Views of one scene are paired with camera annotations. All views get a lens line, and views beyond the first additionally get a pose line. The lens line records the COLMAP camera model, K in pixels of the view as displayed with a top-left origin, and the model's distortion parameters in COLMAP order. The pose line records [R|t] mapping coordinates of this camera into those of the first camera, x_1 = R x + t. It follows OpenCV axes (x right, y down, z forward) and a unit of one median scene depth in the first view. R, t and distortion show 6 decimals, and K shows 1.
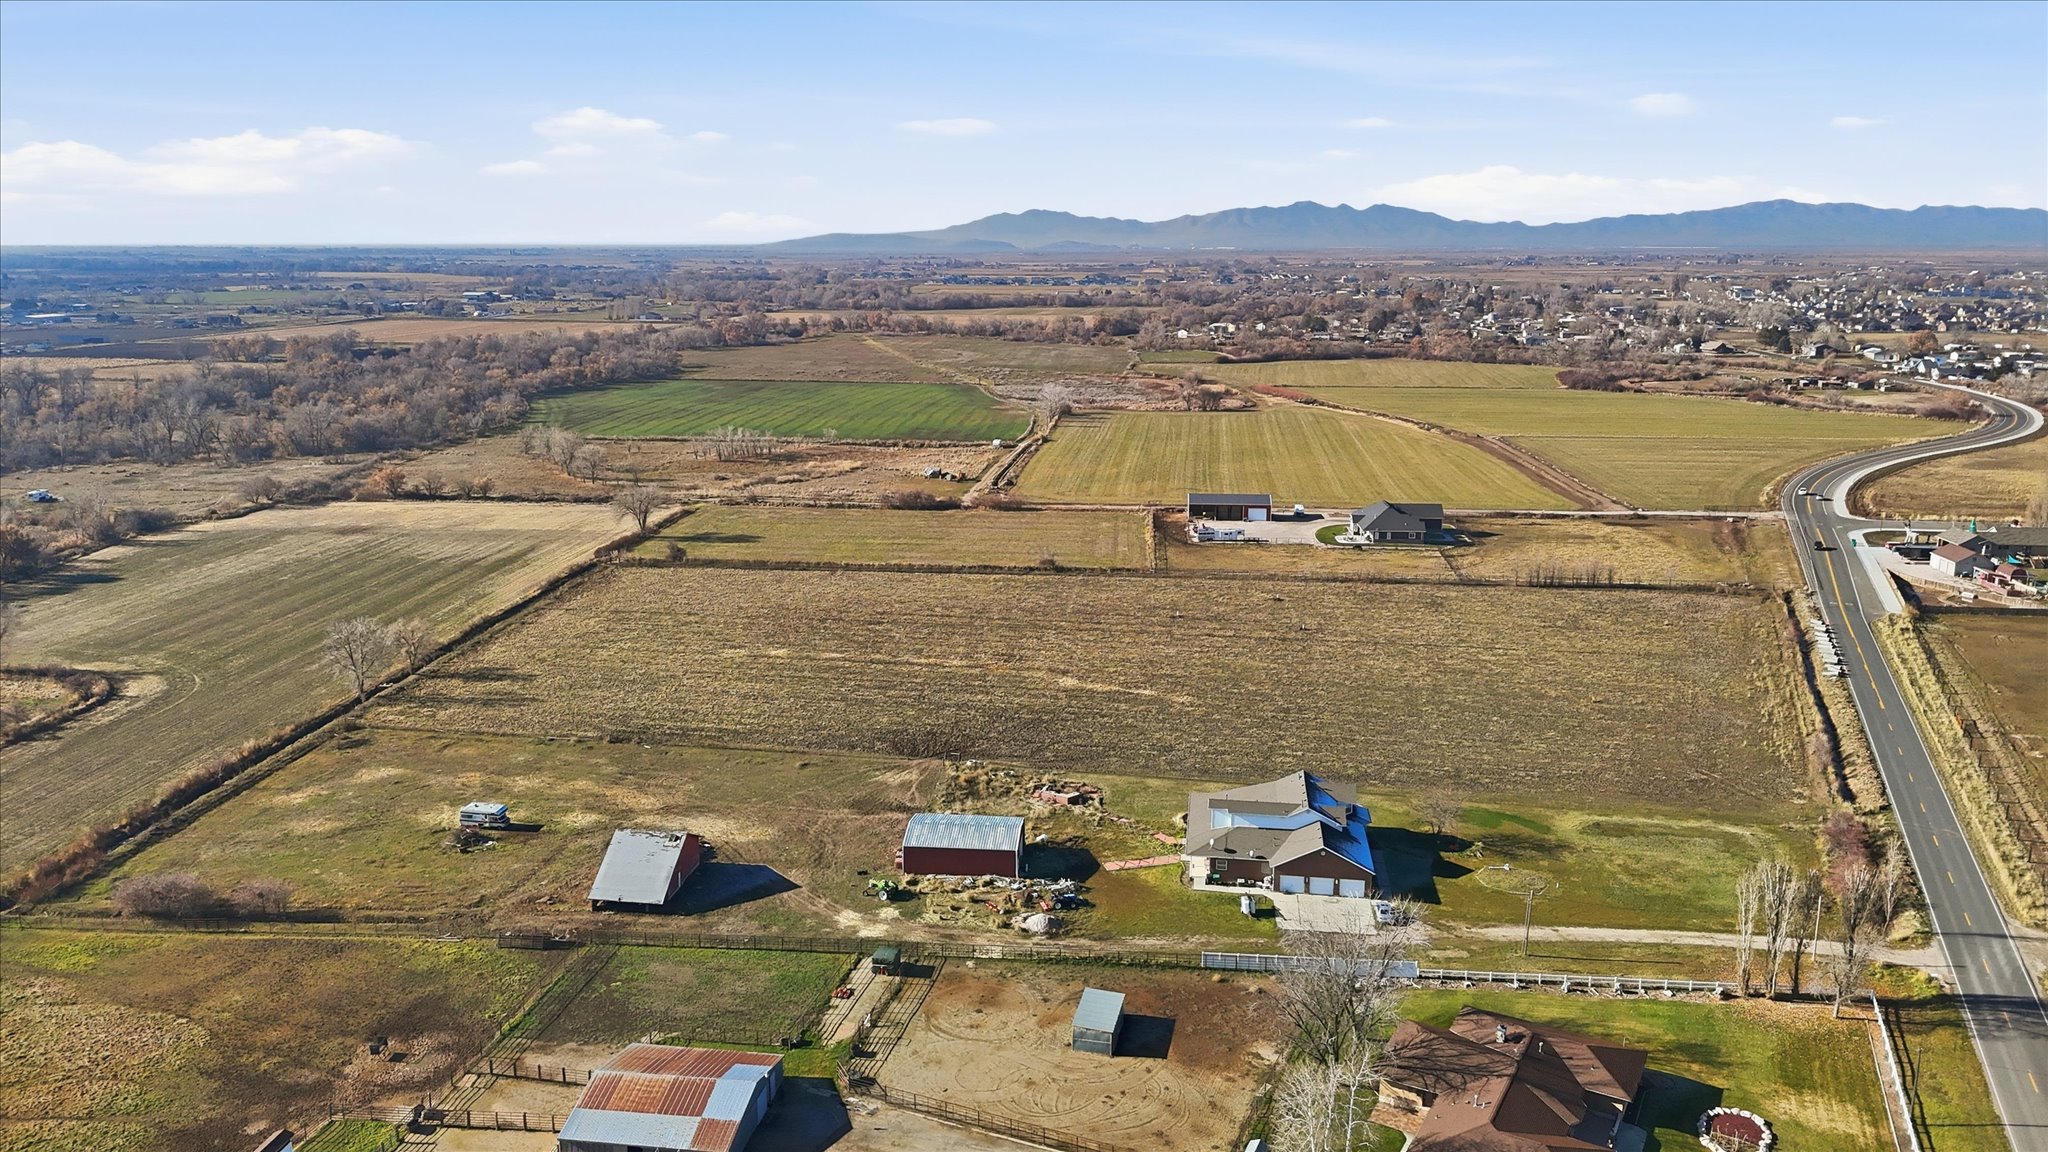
lens RADIAL K [[1497.5, 0, 1024.0], [0, 1497.5, 576.0], [0, 0, 1]] dist [0.083093, -0.080846]
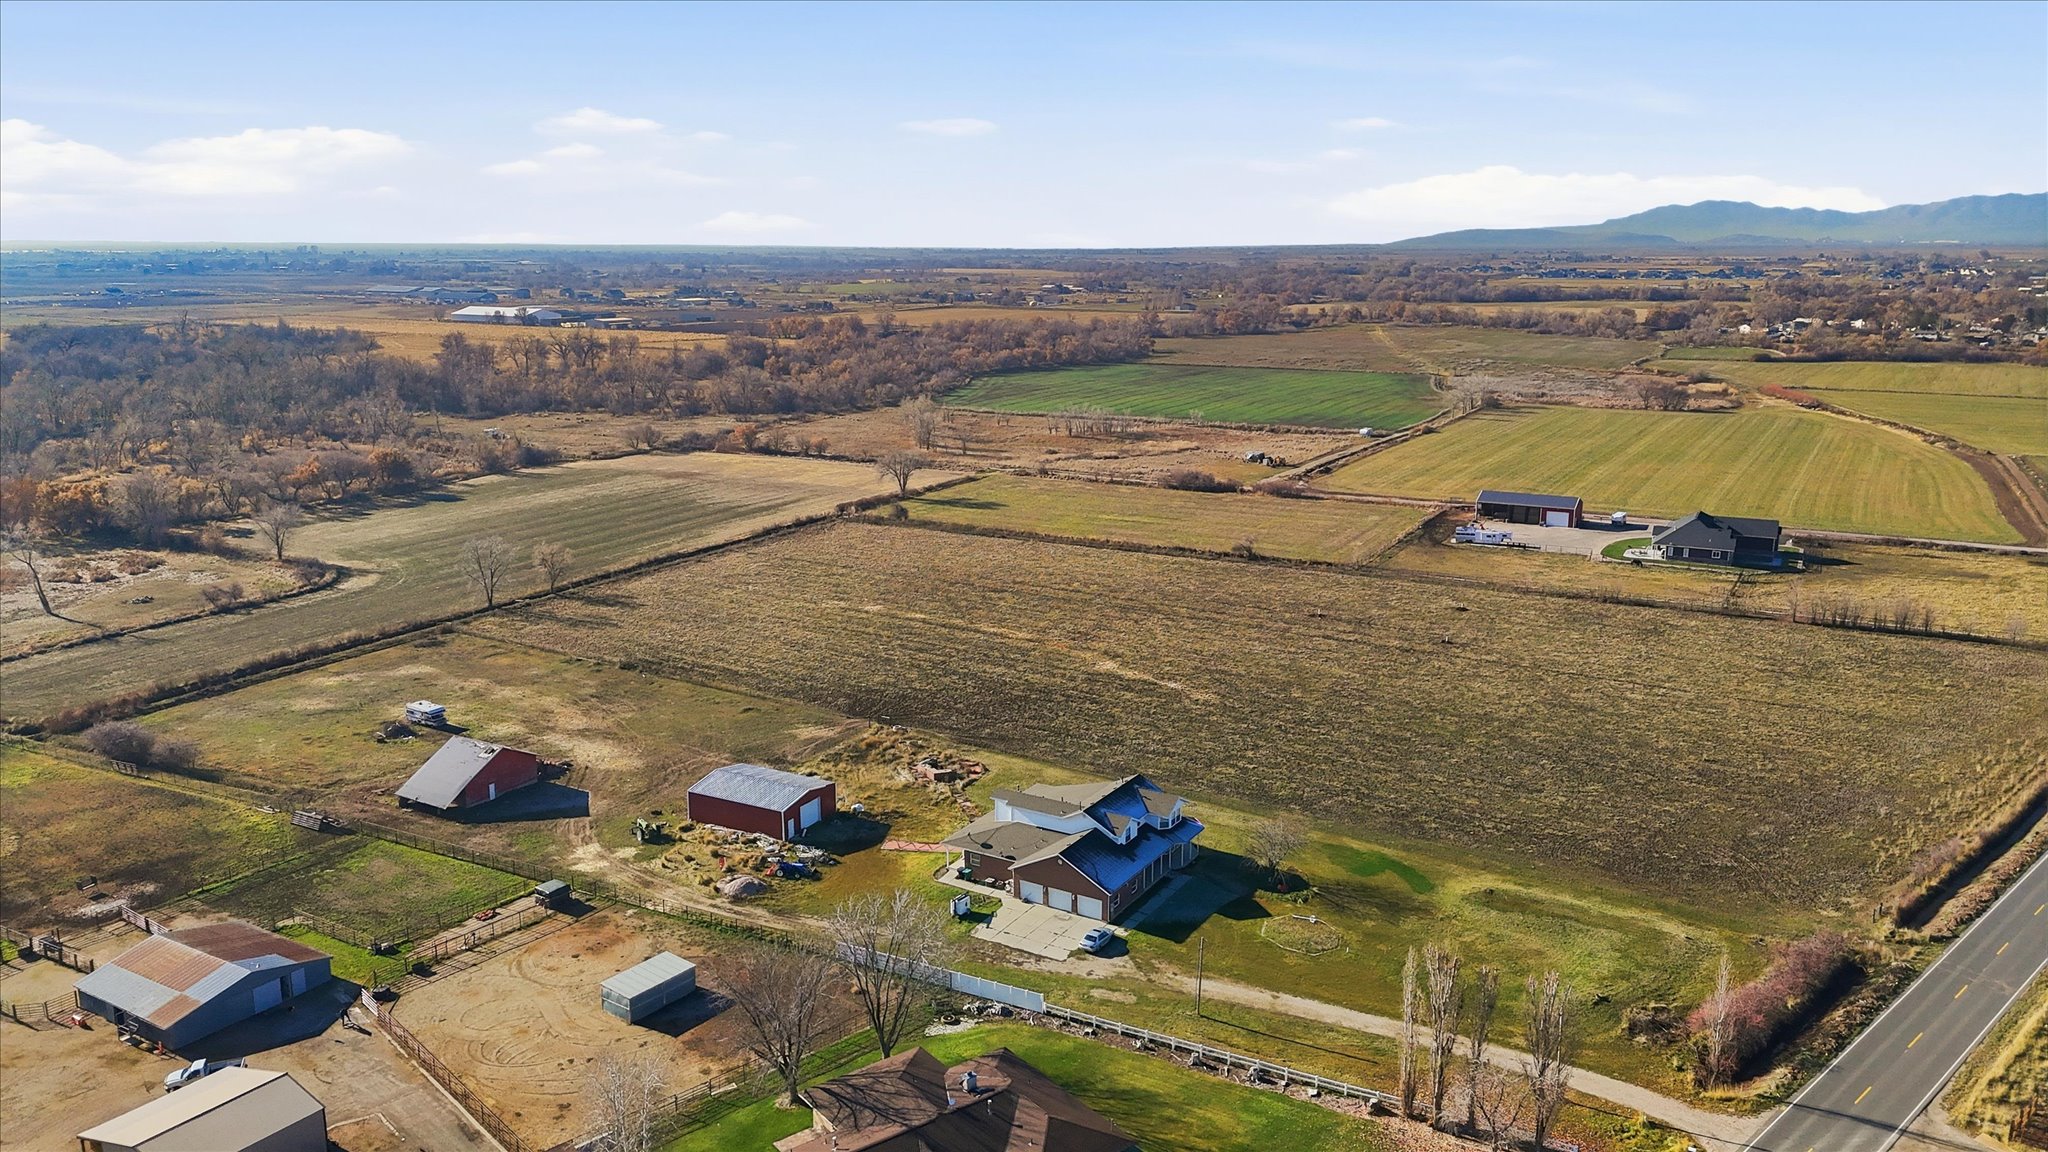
lens RADIAL K [[1497.5, 0, 1024.0], [0, 1497.5, 576.0], [0, 0, 1]] dist [0.083093, -0.080846]
pose [[0.918047, 0.085415, -0.387162, 0.434671], [-0.085139, 0.996208, 0.017900, 0.004321], [0.387223, 0.016529, 0.921838, 0.161618]]
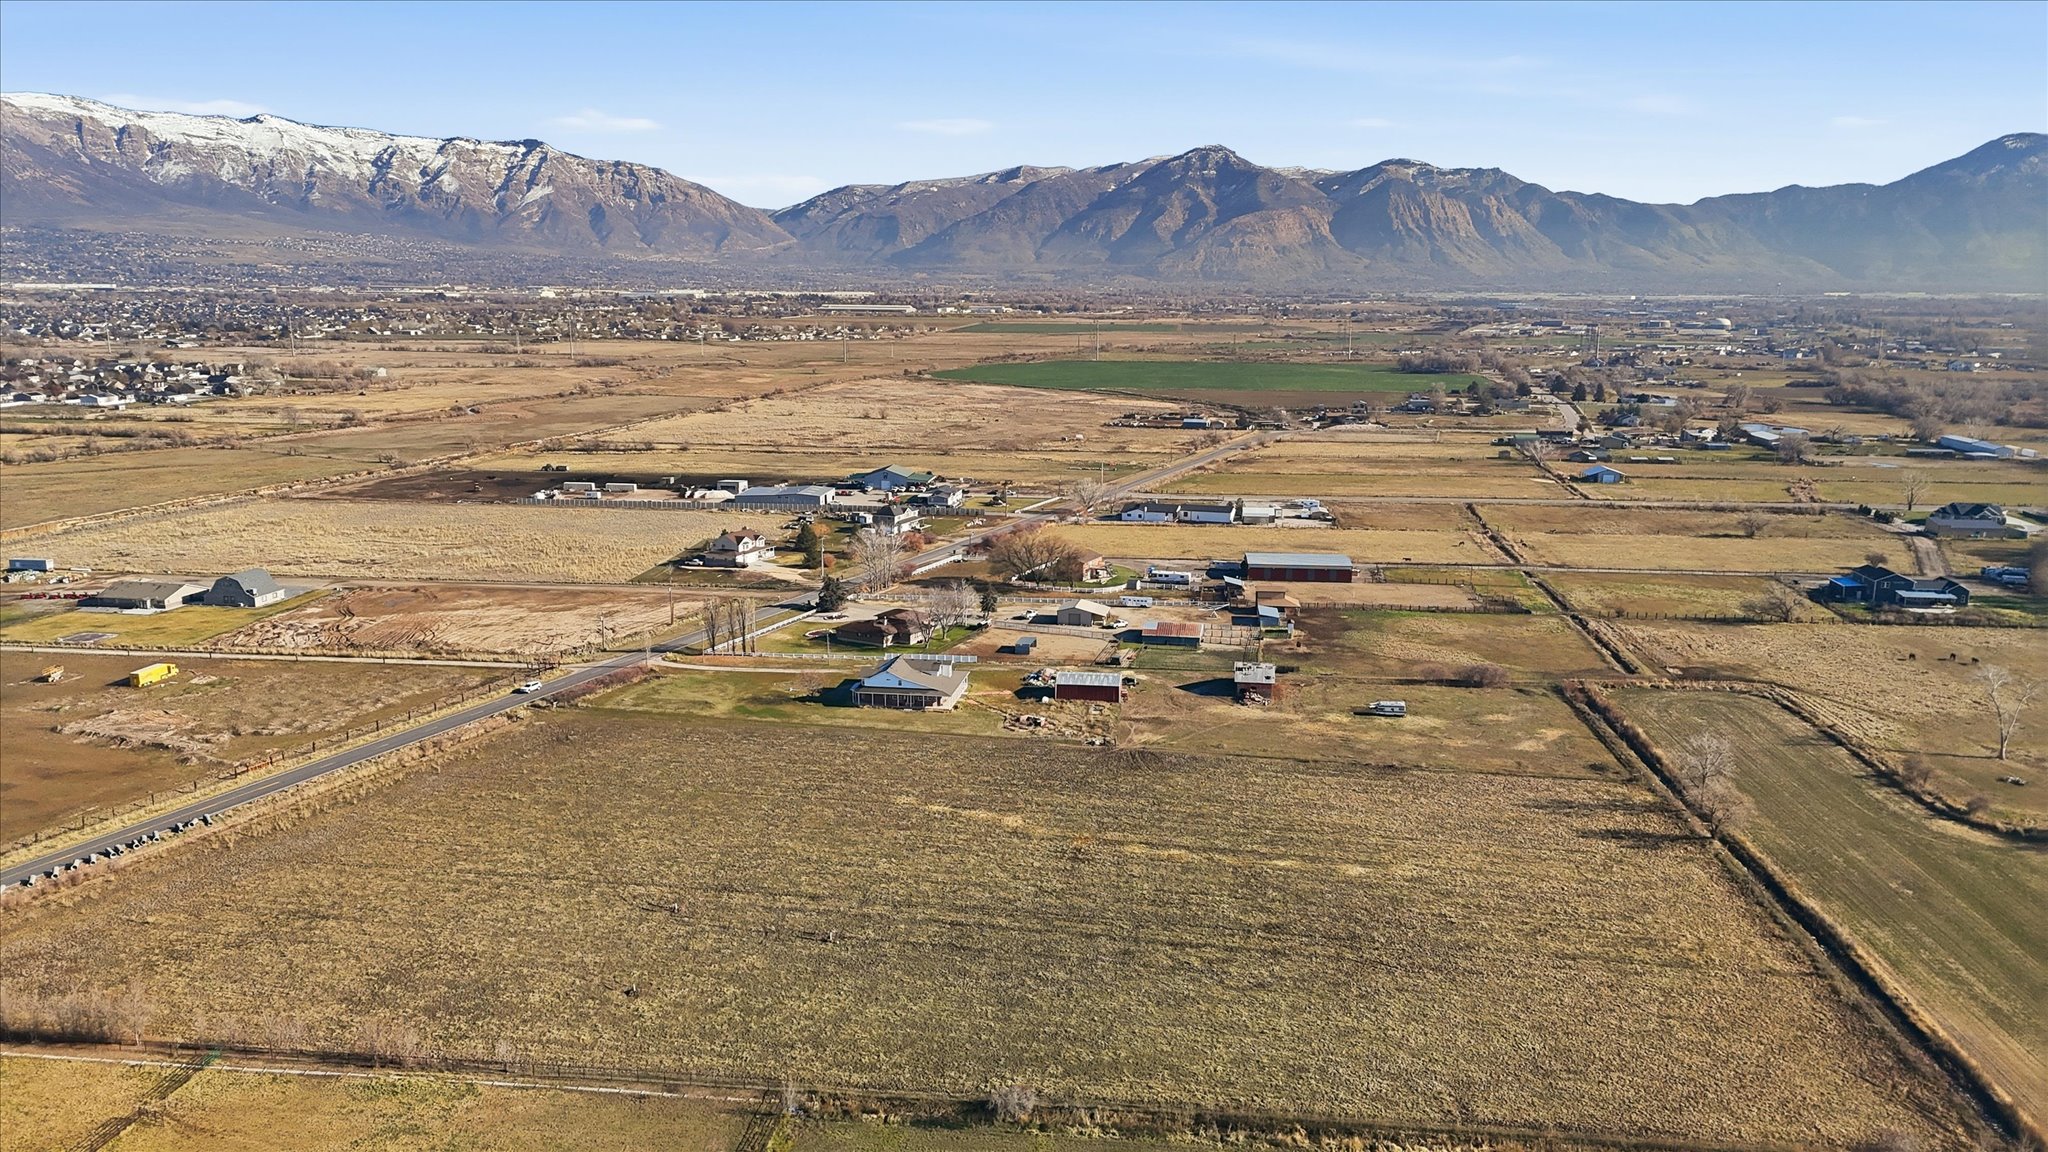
lens RADIAL K [[1497.5, 0, 1024.0], [0, 1497.5, 576.0], [0, 0, 1]] dist [0.083093, -0.080846]
pose [[-0.999814, -0.009386, 0.016846, 0.009211], [-0.001782, 0.914812, 0.403877, -0.604179], [-0.019202, 0.403772, -0.914658, 2.359713]]
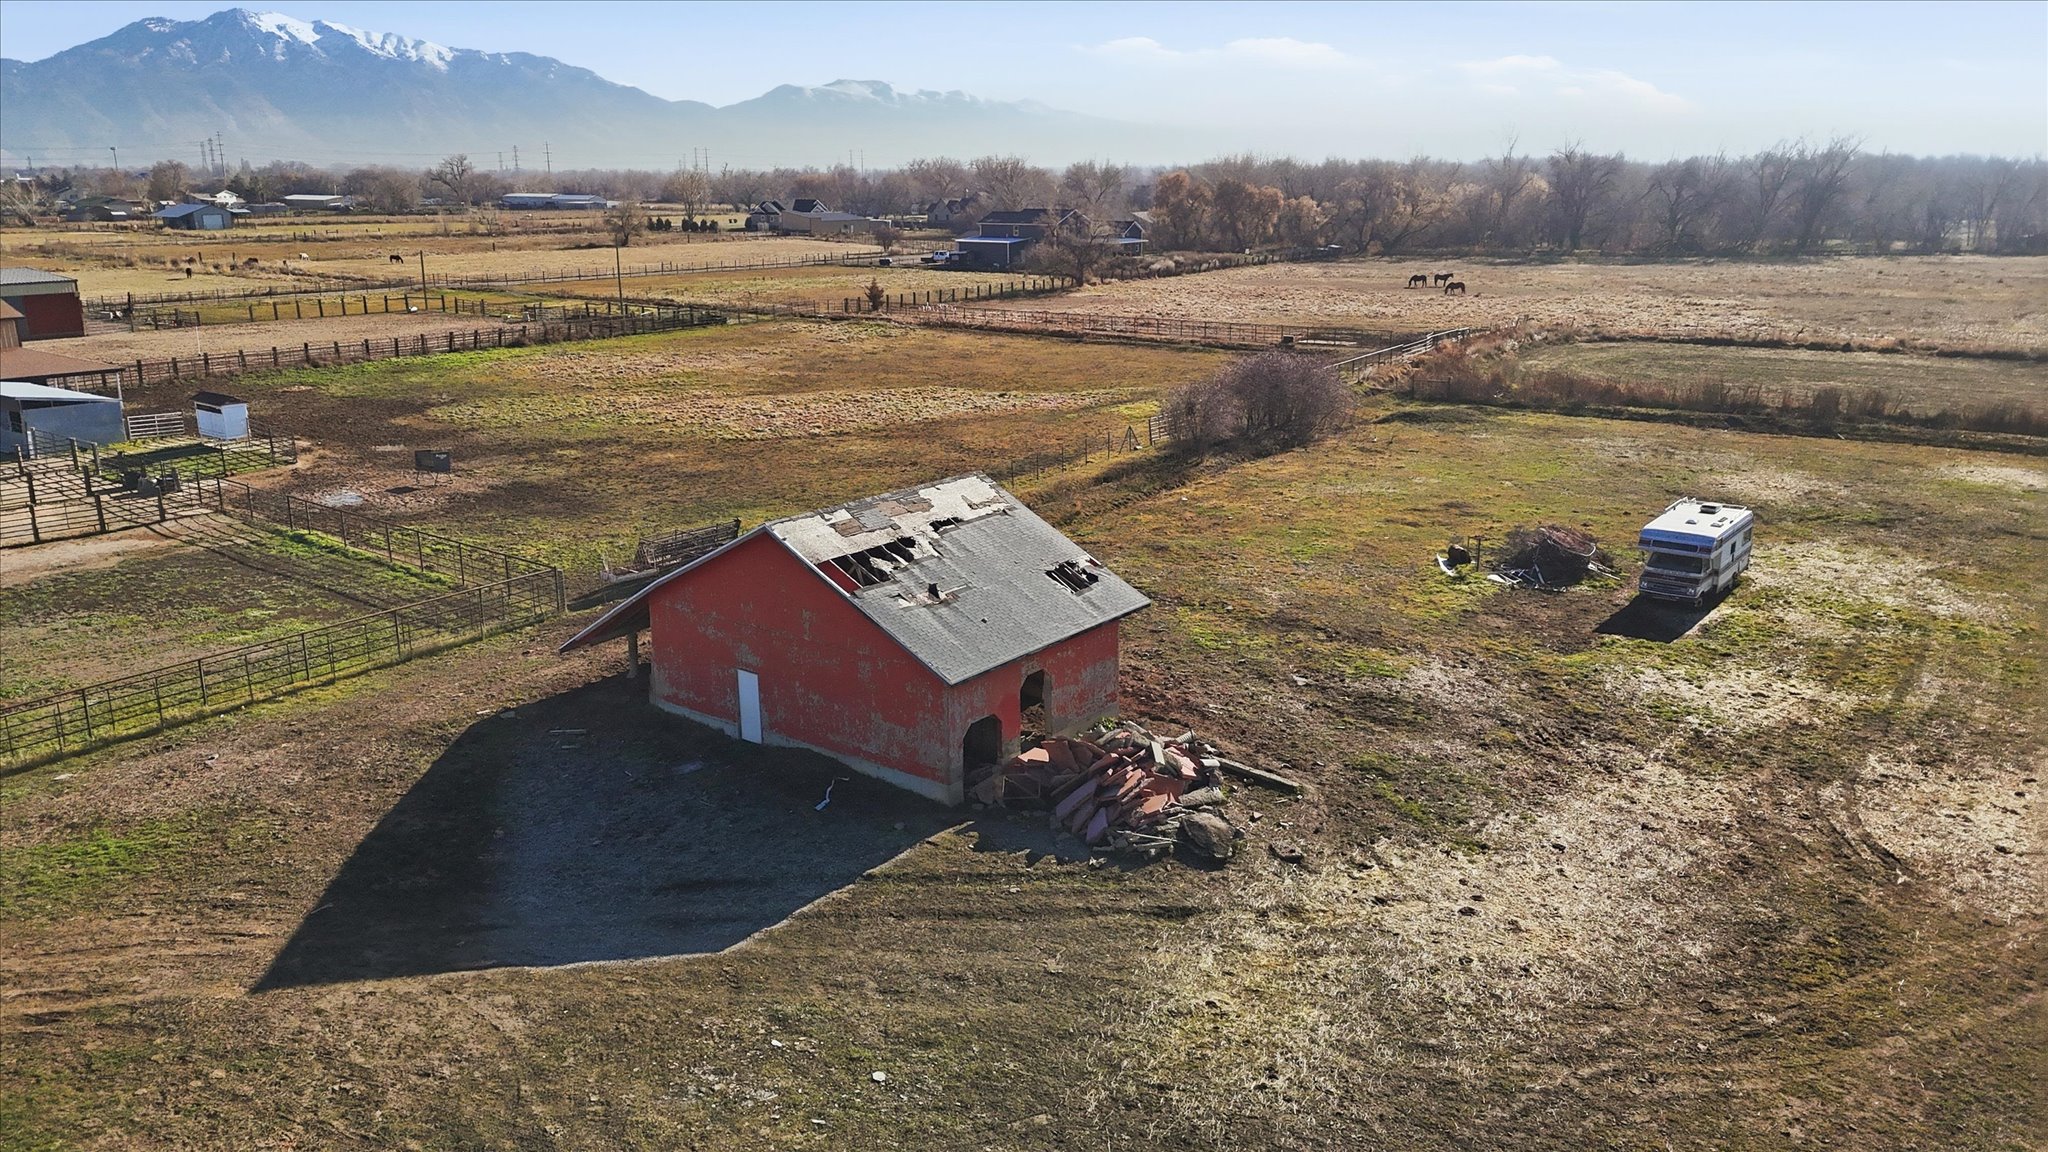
lens RADIAL K [[1497.5, 0, 1024.0], [0, 1497.5, 576.0], [0, 0, 1]] dist [0.083093, -0.080846]
pose [[-0.507944, 0.224047, -0.831743, -0.056980], [-0.184824, 0.914746, 0.359278, 0.082515], [0.841328, 0.336219, -0.423230, 0.988448]]
